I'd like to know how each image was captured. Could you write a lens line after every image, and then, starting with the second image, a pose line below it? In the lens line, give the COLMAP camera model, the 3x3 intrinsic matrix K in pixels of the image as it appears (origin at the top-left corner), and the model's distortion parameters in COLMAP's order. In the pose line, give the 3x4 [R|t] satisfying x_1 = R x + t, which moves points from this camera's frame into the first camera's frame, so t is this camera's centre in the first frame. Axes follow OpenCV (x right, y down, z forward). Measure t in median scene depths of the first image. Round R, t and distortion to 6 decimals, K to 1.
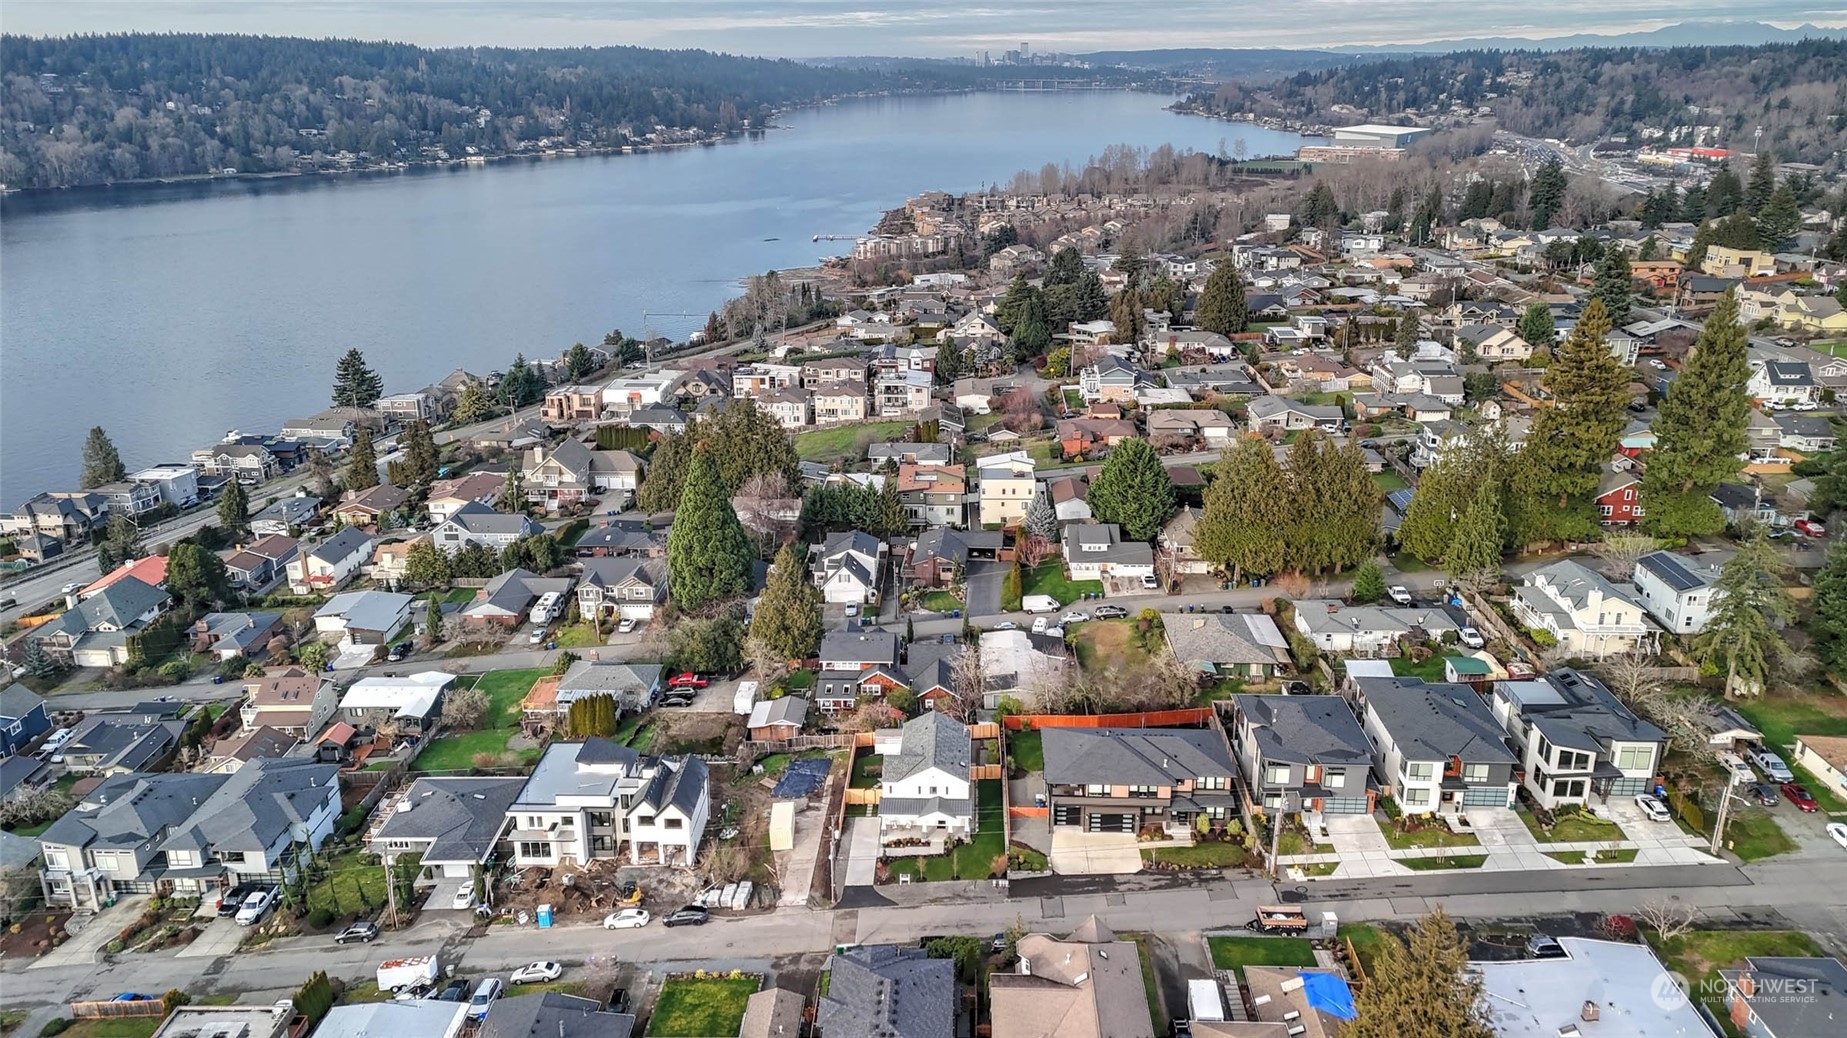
lens RADIAL K [[1351.1, 0, 923.5], [0, 1351.1, 519.0], [0, 0, 1]] dist [0.115164, -0.000538]
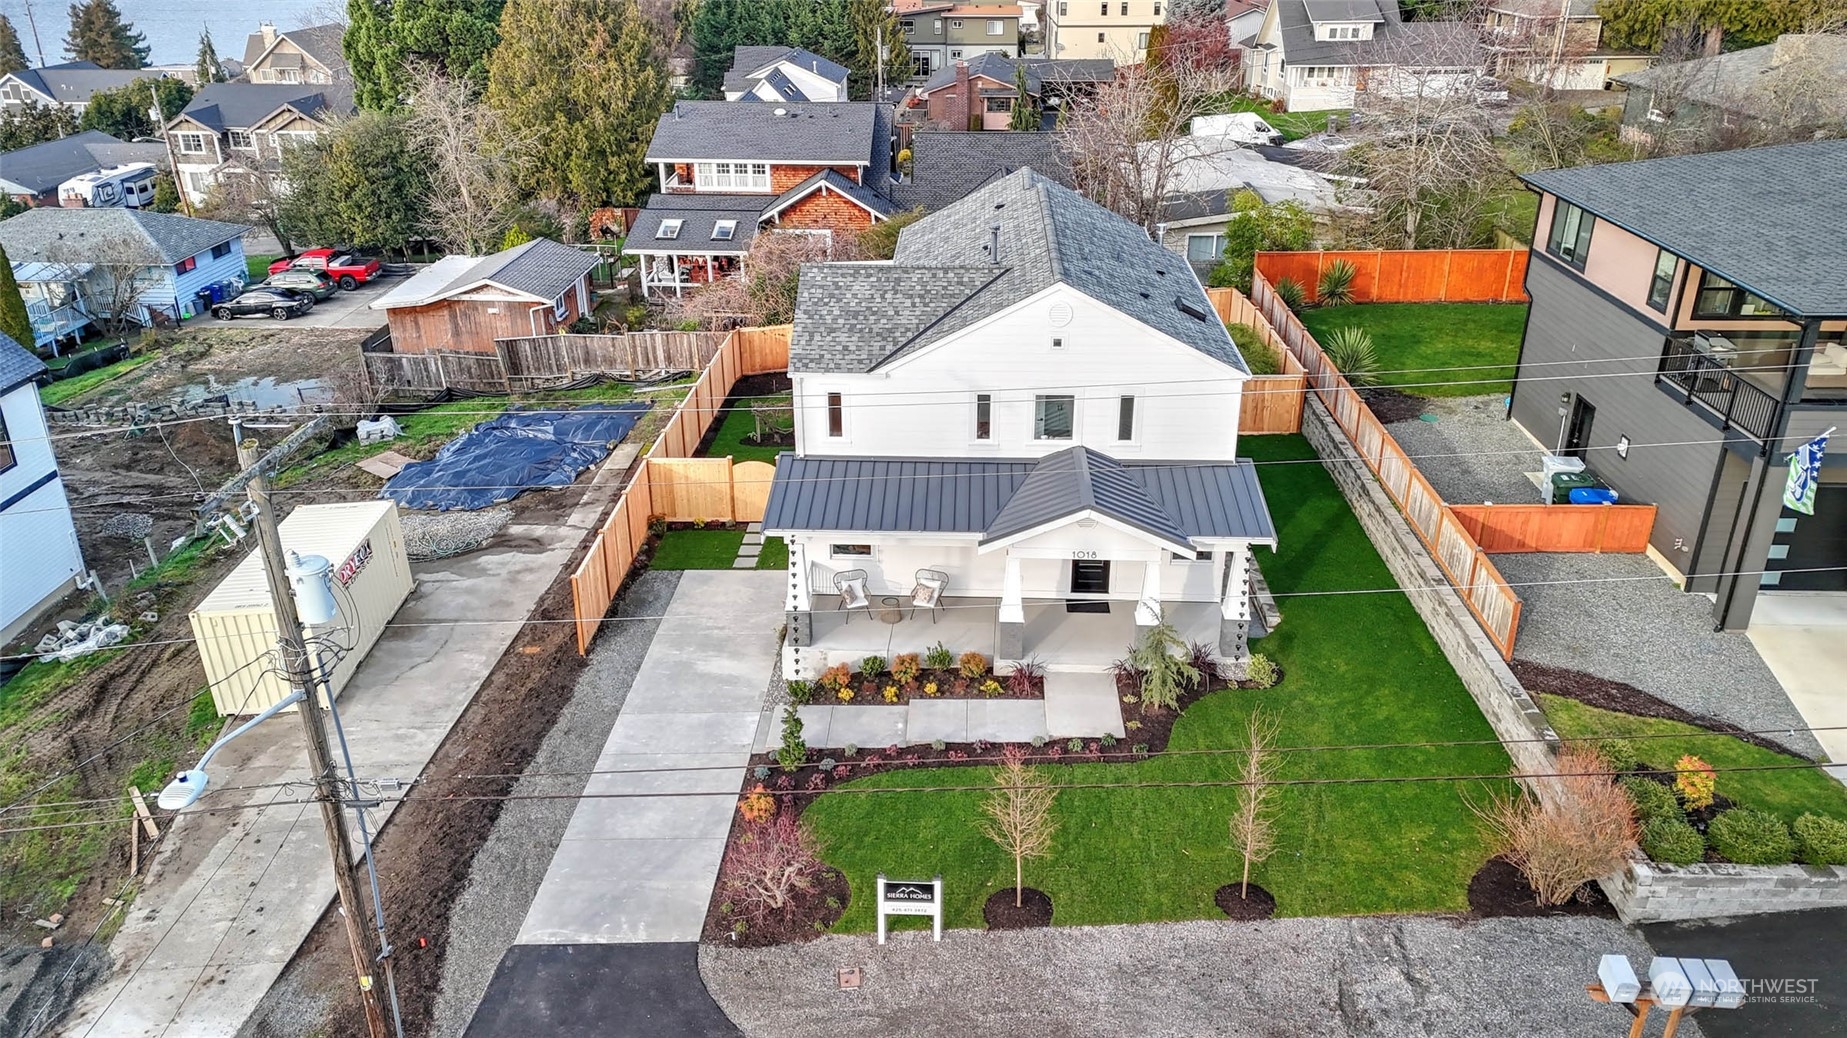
lens RADIAL K [[1361.1, 0, 923.5], [0, 1361.1, 519.0], [0, 0, 1]] dist [0.018533, -0.002491]
pose [[0.999998, 0.001546, 0.000991, -0.011564], [-0.001635, 0.995232, 0.097520, 0.195261], [-0.000836, -0.097521, 0.995233, 0.805066]]
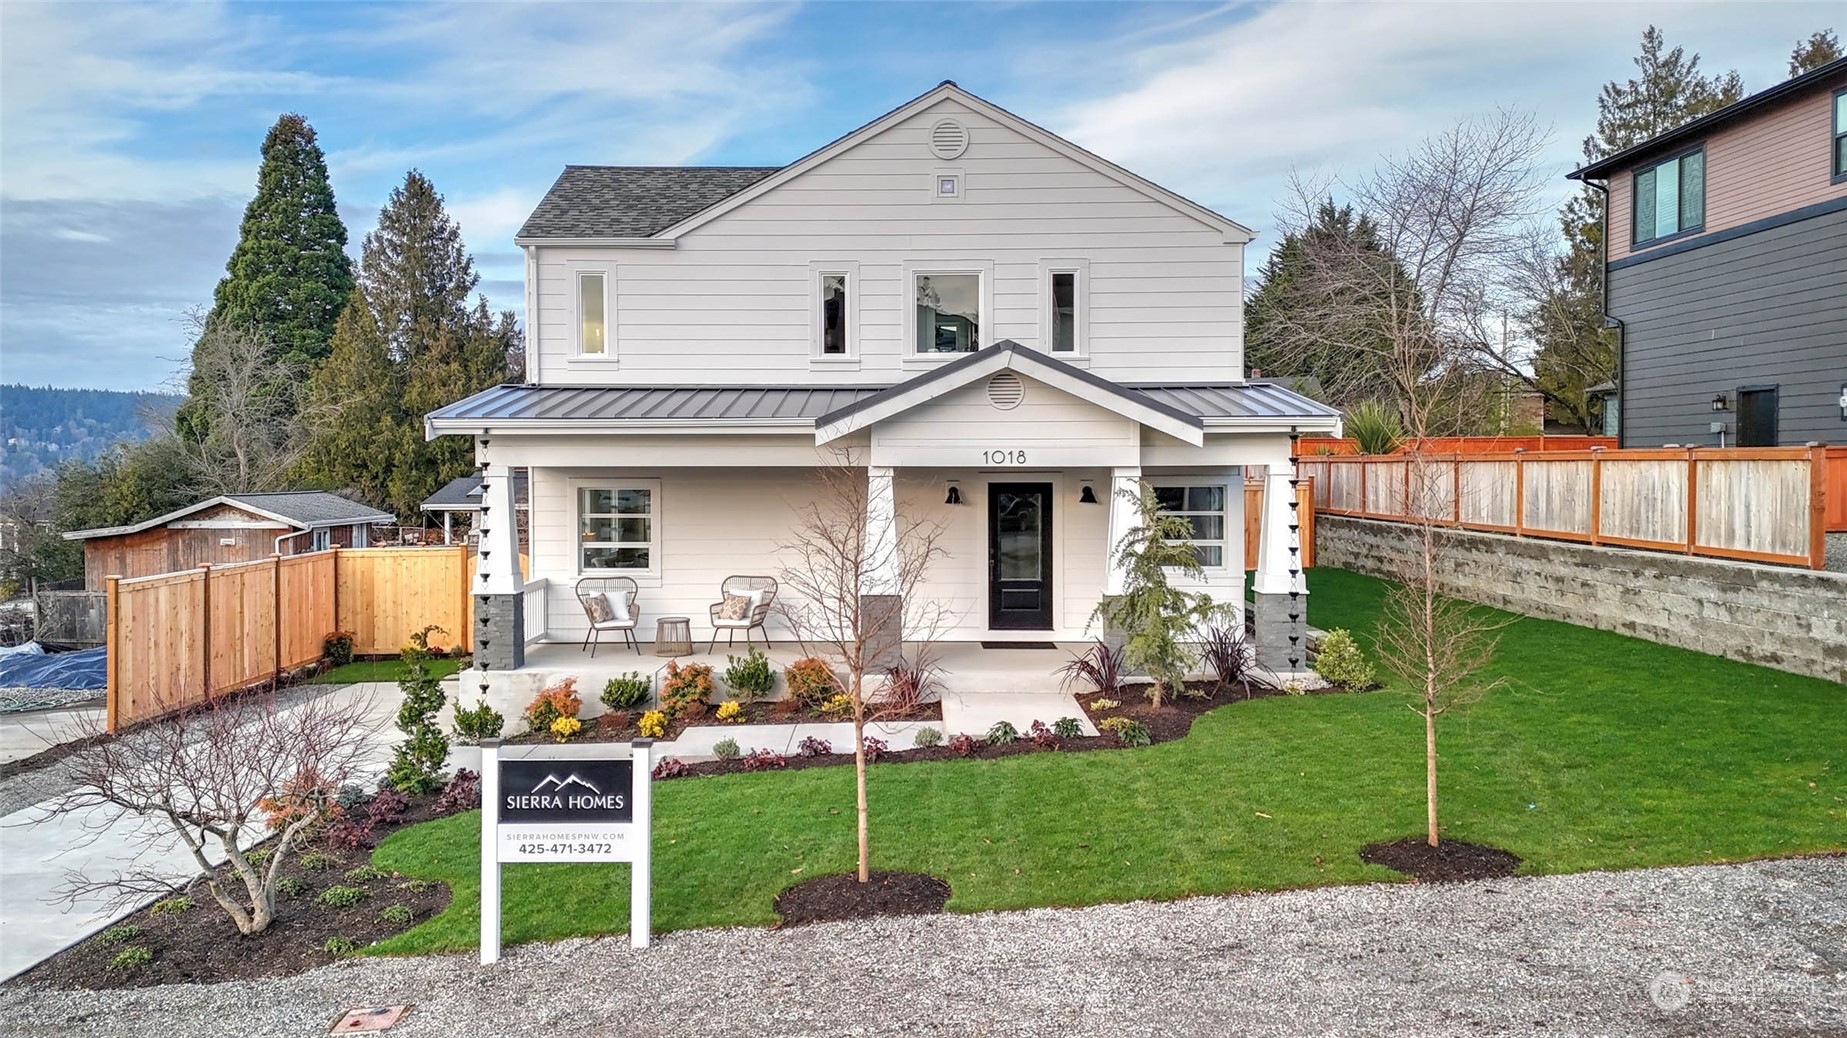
lens RADIAL K [[1444.8, 0, 877.6], [0, 1444.8, 456.4], [0, 0, 1]] dist [0.016884, 0.002020]
pose [[0.999720, -0.001273, 0.023639, -0.001961], [0.008914, 0.945291, -0.326106, 0.253550], [-0.021931, 0.326226, 0.945037, 0.883534]]
